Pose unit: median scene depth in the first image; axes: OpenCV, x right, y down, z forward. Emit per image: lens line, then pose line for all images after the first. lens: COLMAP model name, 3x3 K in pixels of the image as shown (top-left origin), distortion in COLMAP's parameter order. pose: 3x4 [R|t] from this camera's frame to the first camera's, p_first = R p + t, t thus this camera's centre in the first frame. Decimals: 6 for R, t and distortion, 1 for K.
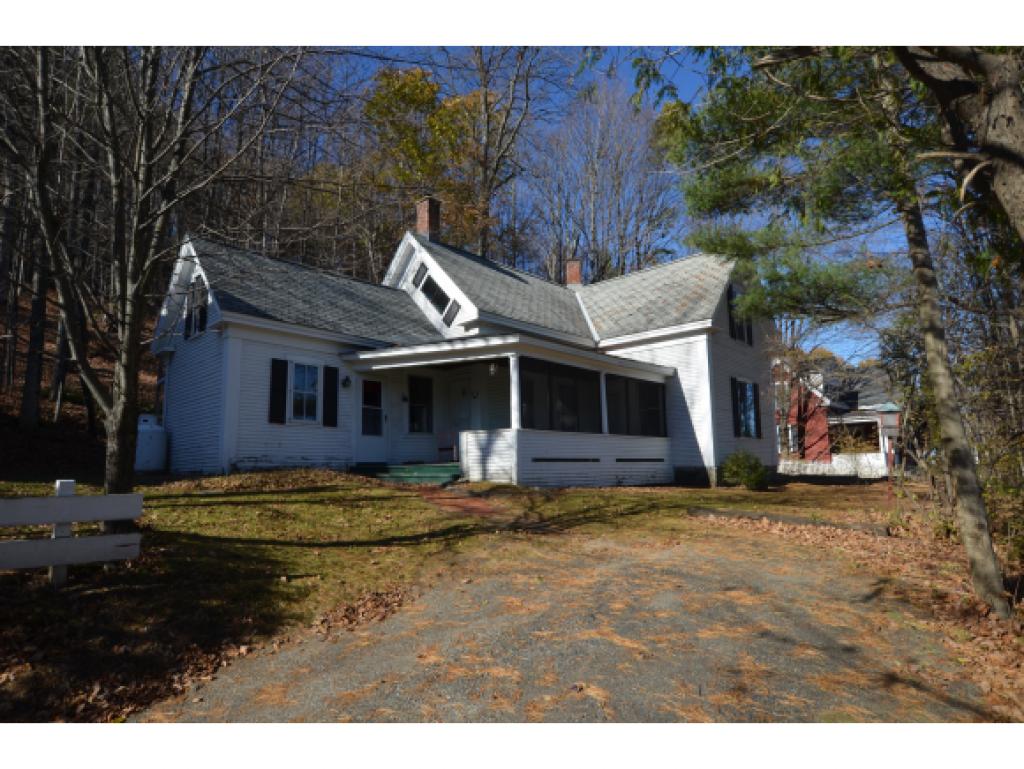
lens RADIAL K [[580.5, 0, 518.2], [0, 580.5, 394.9], [0, 0, 1]] dist [-0.018733, 0.006354]
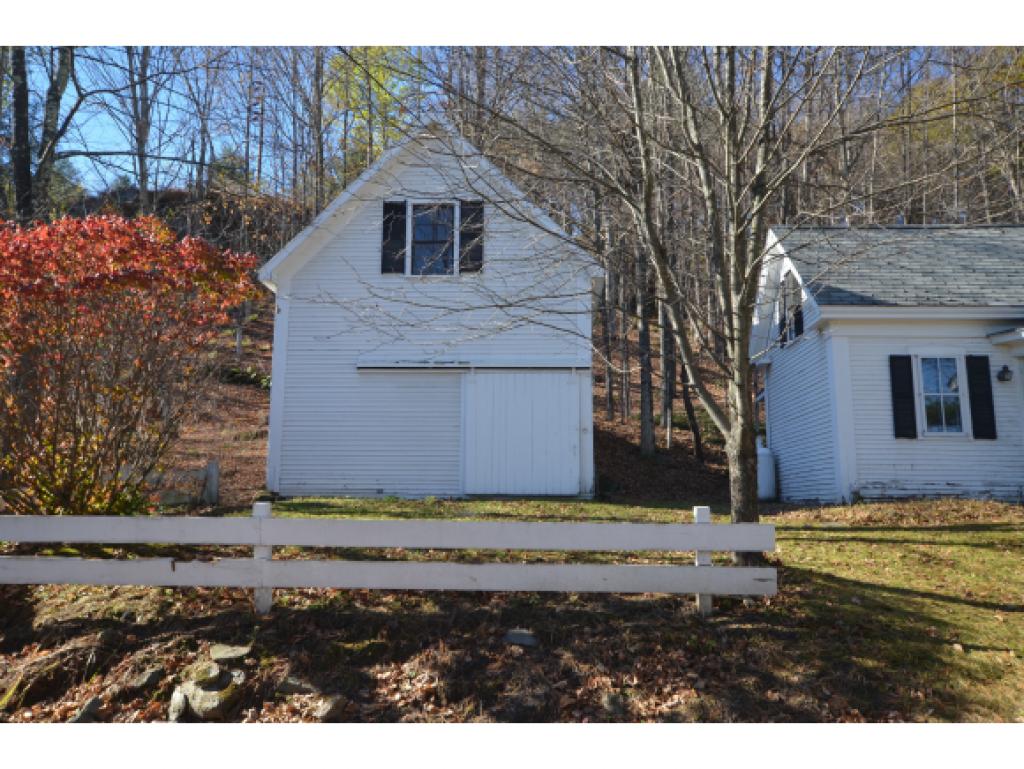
lens RADIAL K [[719.2, 0, 509.0], [0, 719.2, 392.9], [0, 0, 1]] dist [-0.005237, 0.019868]
pose [[0.632773, -0.099208, -0.767956, -0.012576], [0.085532, 0.994645, -0.058016, -0.000509], [0.769599, -0.028974, 0.637870, -0.009433]]
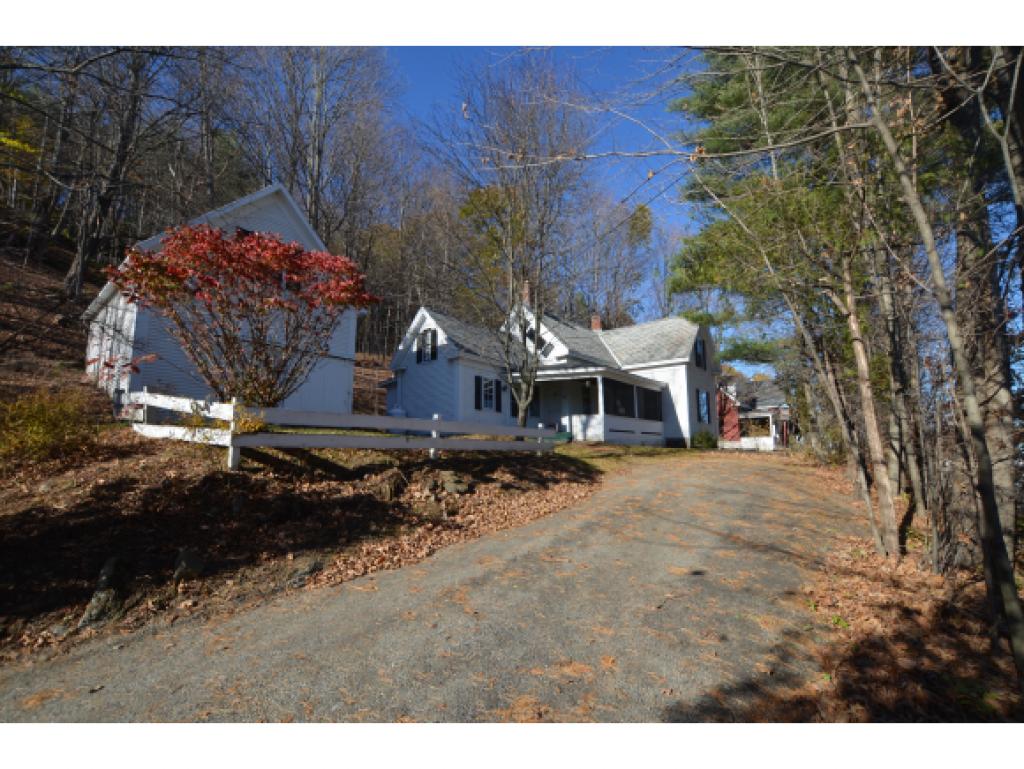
lens RADIAL K [[452.3, 0, 520.6], [0, 452.3, 399.0], [0, 0, 1]] dist [-0.031269, 0.005298]
pose [[0.997875, 0.018655, 0.062423, -0.376731], [-0.019284, 0.999769, 0.009482, -0.002479], [-0.062232, -0.010666, 0.998005, -0.512065]]
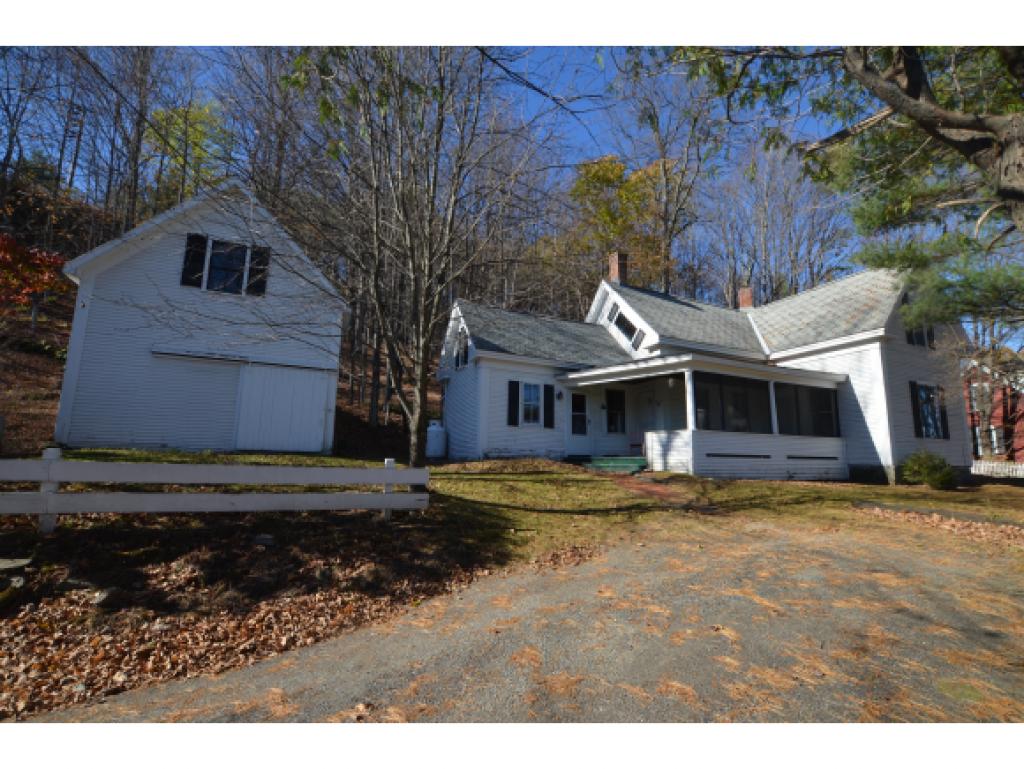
lens RADIAL K [[452.3, 0, 517.3], [0, 452.3, 393.0], [0, 0, 1]] dist [-0.031269, 0.005298]
pose [[0.922404, -0.028776, -0.385152, 0.025762], [0.019458, 0.999417, -0.028070, 0.000121], [0.385735, 0.018398, 0.922426, -0.027953]]
